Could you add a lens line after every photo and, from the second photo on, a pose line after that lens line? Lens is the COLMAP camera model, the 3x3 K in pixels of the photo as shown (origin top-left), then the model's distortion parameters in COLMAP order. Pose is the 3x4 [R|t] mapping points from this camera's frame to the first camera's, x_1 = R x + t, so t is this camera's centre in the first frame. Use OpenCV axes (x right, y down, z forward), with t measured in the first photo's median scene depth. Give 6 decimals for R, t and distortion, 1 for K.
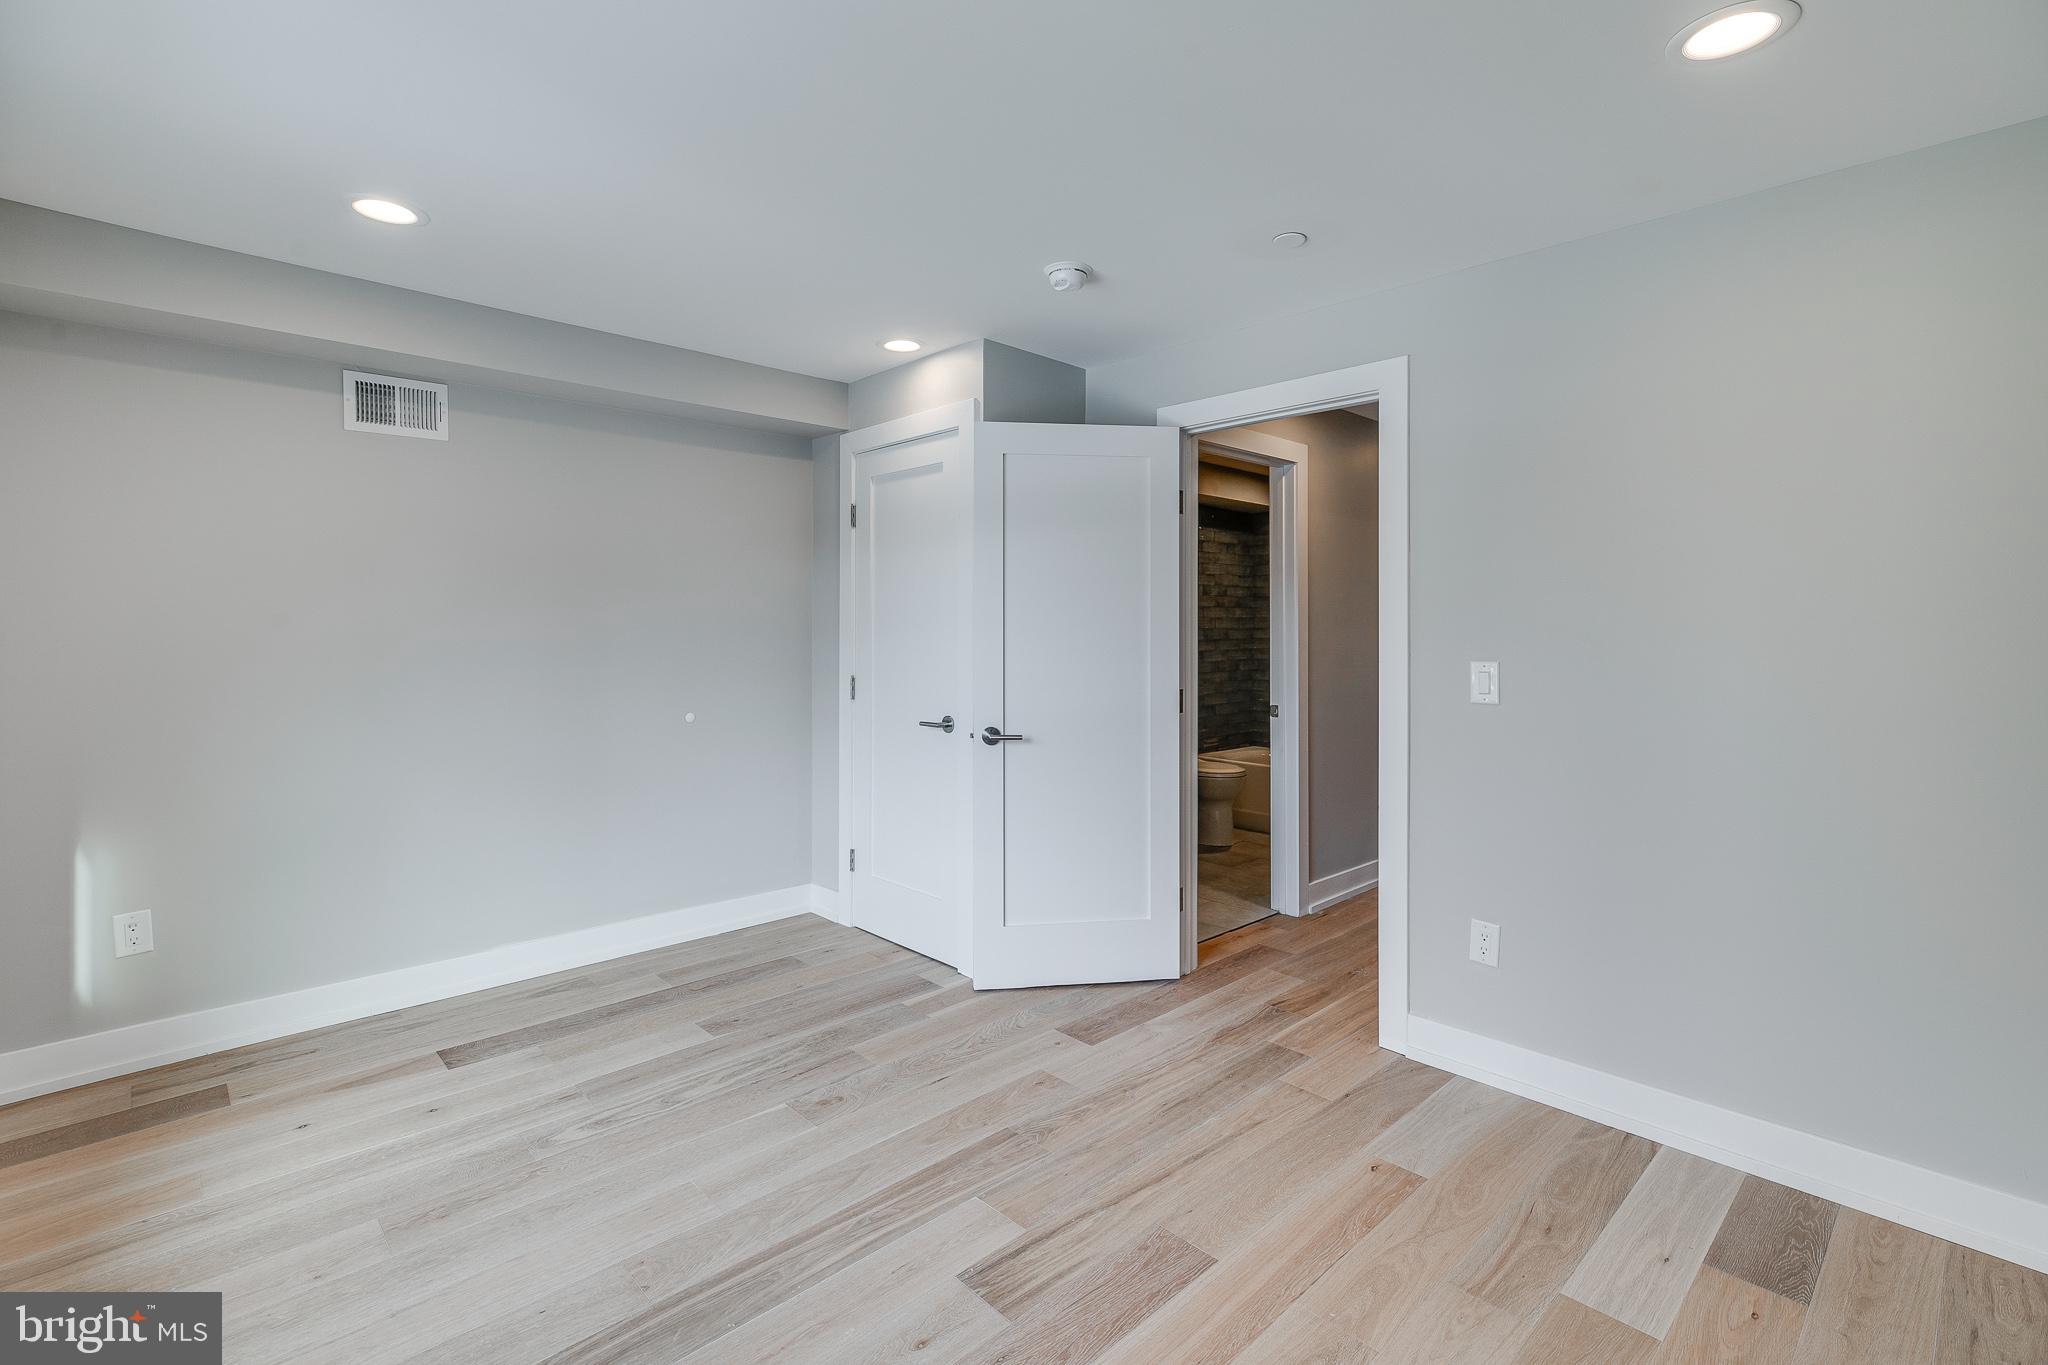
lens RADIAL K [[936.2, 0, 1028.2], [0, 936.2, 625.2], [0, 0, 1]] dist [0.005349, -0.000495]
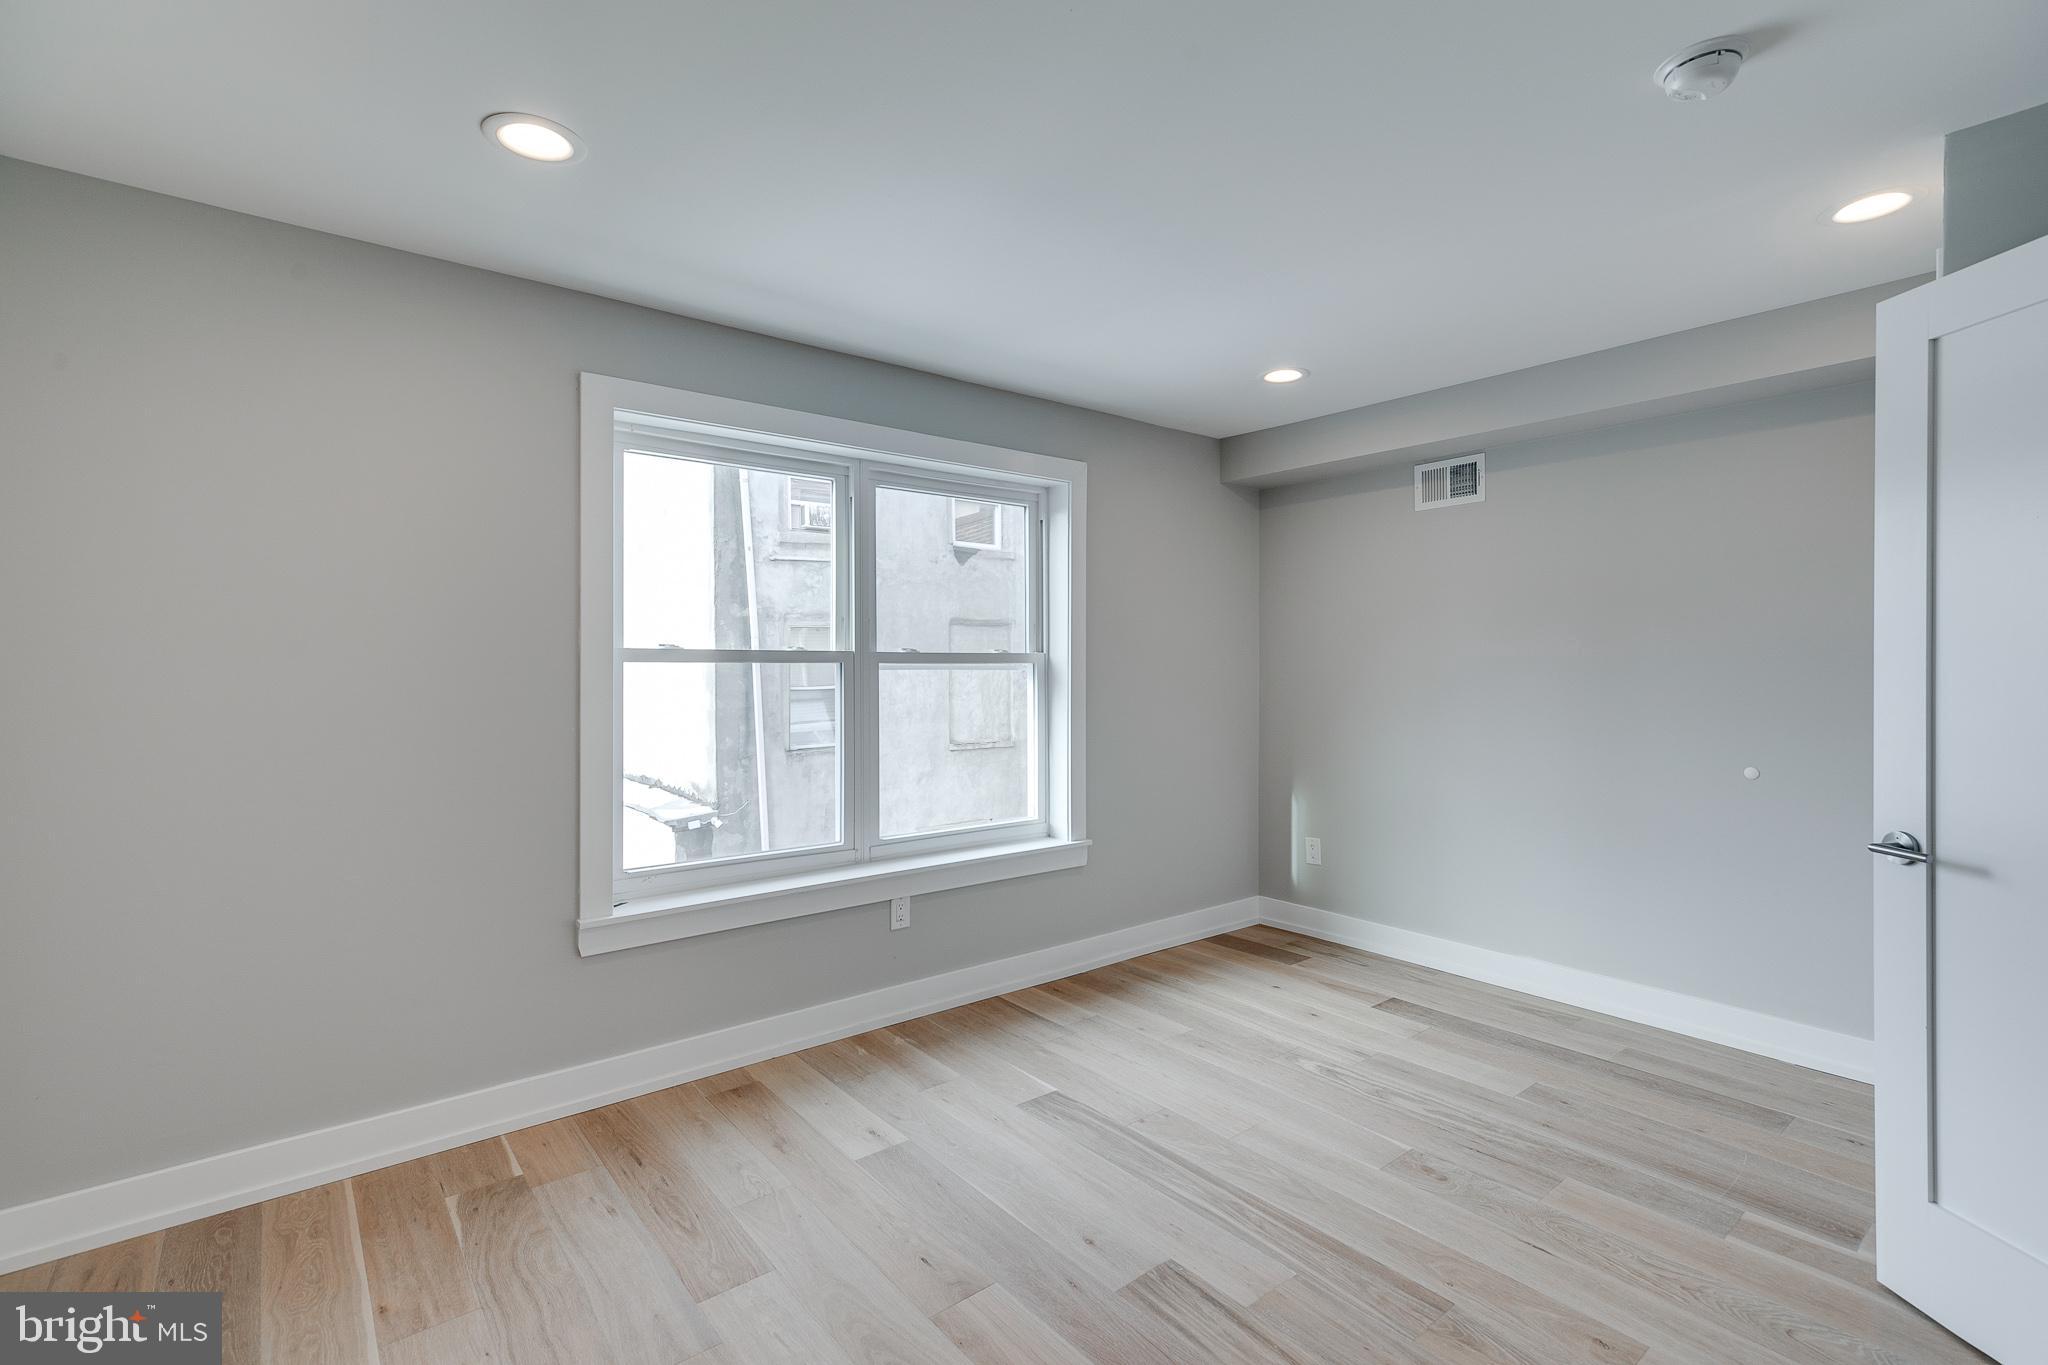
lens RADIAL K [[936.2, 0, 1023.0], [0, 936.2, 669.5], [0, 0, 1]] dist [0.005349, -0.000495]
pose [[-0.087289, 0.003042, -0.996178, 0.703053], [0.003948, 0.999989, 0.002708, 0.006637], [0.996175, -0.003697, -0.087300, 0.642727]]
